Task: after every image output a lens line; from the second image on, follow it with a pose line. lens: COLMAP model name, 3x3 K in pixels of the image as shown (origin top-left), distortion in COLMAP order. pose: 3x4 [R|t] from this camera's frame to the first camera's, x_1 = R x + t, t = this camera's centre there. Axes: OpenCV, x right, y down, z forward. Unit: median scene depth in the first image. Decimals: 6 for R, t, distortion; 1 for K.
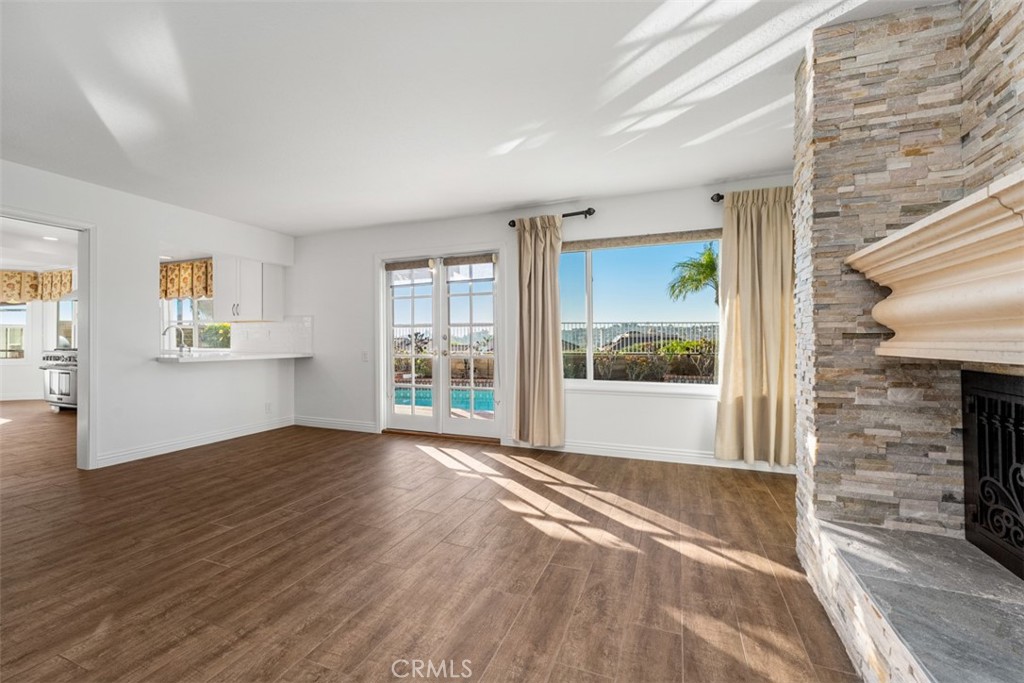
lens RADIAL K [[415.1, 0, 512.2], [0, 415.1, 341.1], [0, 0, 1]] dist [-0.000107, 0.000009]
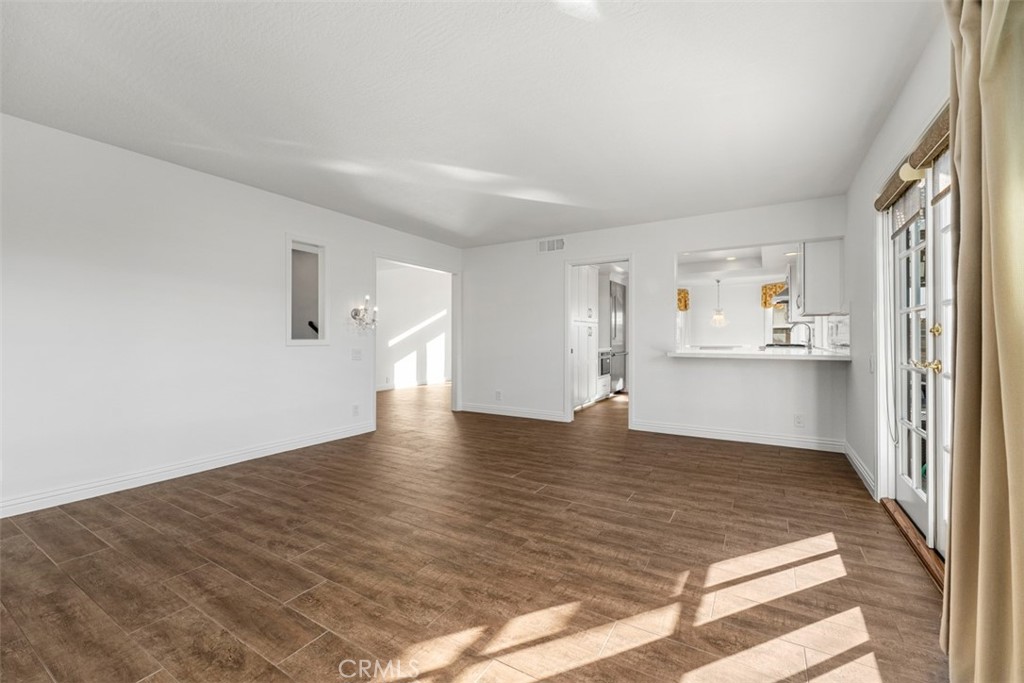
lens RADIAL K [[415.1, 0, 510.6], [0, 415.1, 338.5], [0, 0, 1]] dist [-0.000107, 0.000009]
pose [[-0.160033, 0.003545, -0.987105, 0.578854], [0.001052, 0.999994, 0.003421, -0.006155], [0.987111, -0.000490, -0.160035, 1.065186]]
